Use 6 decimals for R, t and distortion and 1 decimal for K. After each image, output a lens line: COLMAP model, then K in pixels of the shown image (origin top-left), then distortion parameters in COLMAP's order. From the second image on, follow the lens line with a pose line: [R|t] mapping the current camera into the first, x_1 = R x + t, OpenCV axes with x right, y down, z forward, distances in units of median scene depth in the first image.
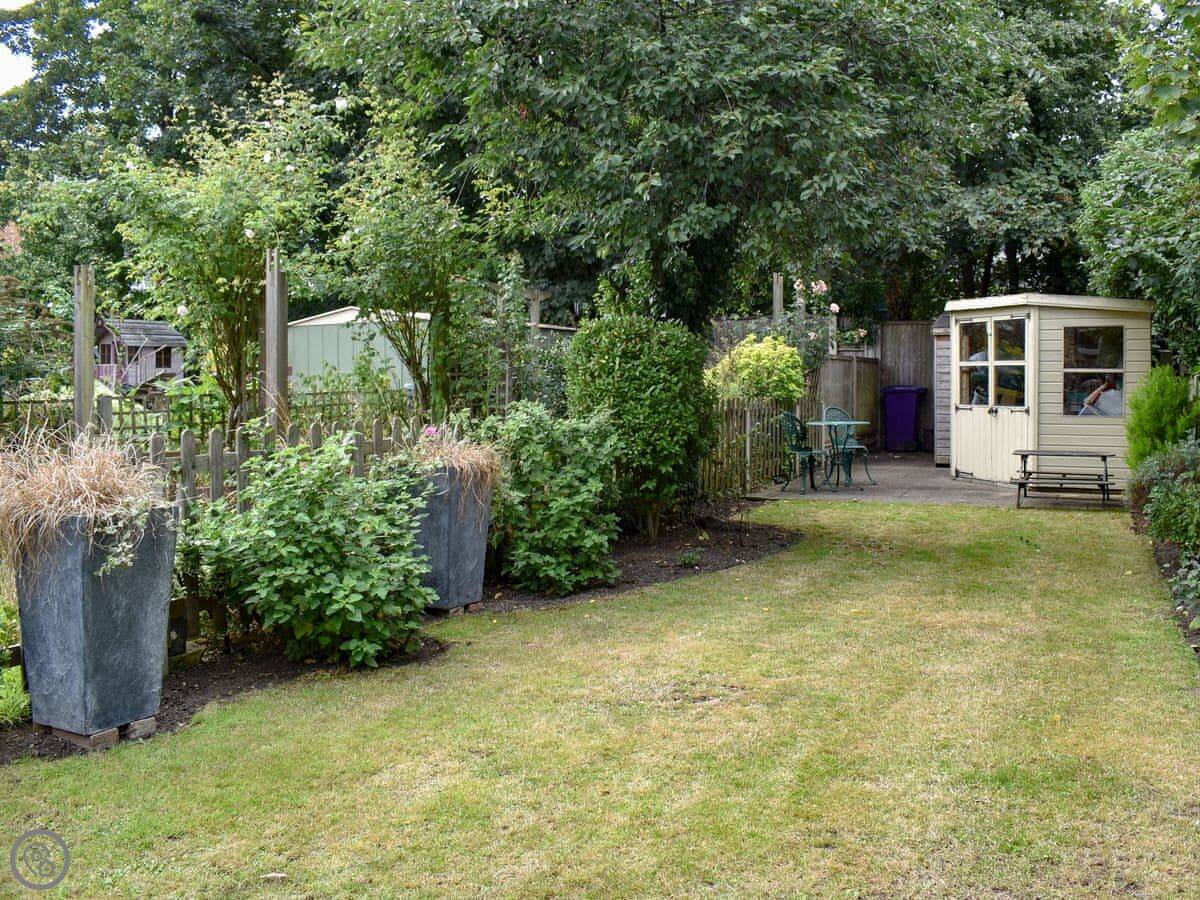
lens RADIAL K [[1189.9, 0, 600.0], [0, 1189.9, 408.5], [0, 0, 1]] dist [-0.093355, -0.012431]
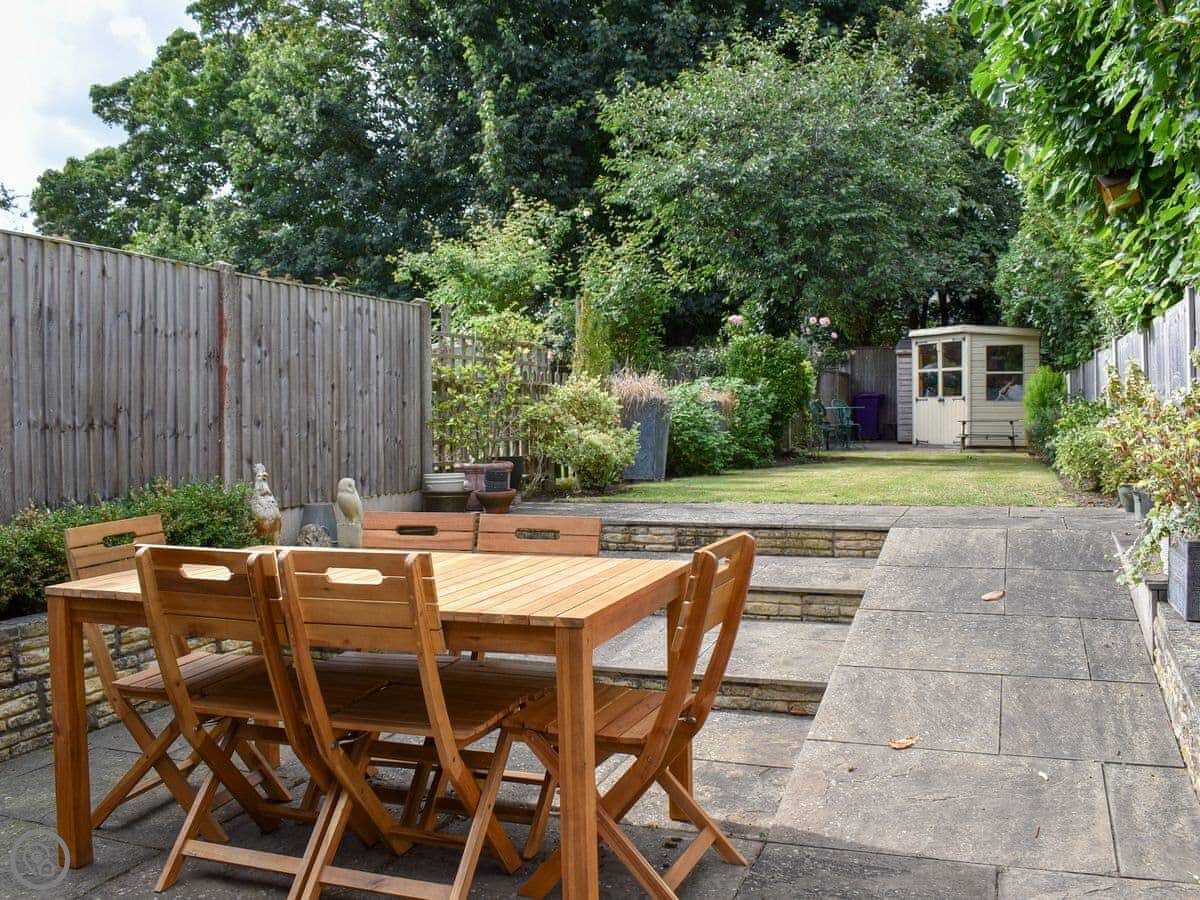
lens RADIAL K [[1144.2, 0, 600.0], [0, 1144.2, 450.0], [0, 0, 1]] dist [-0.080010, -0.019147]
pose [[0.998224, -0.005150, 0.059351, -0.219028], [0.004695, 0.999959, 0.007796, 0.057185], [-0.059388, -0.007504, 0.998207, -0.504130]]
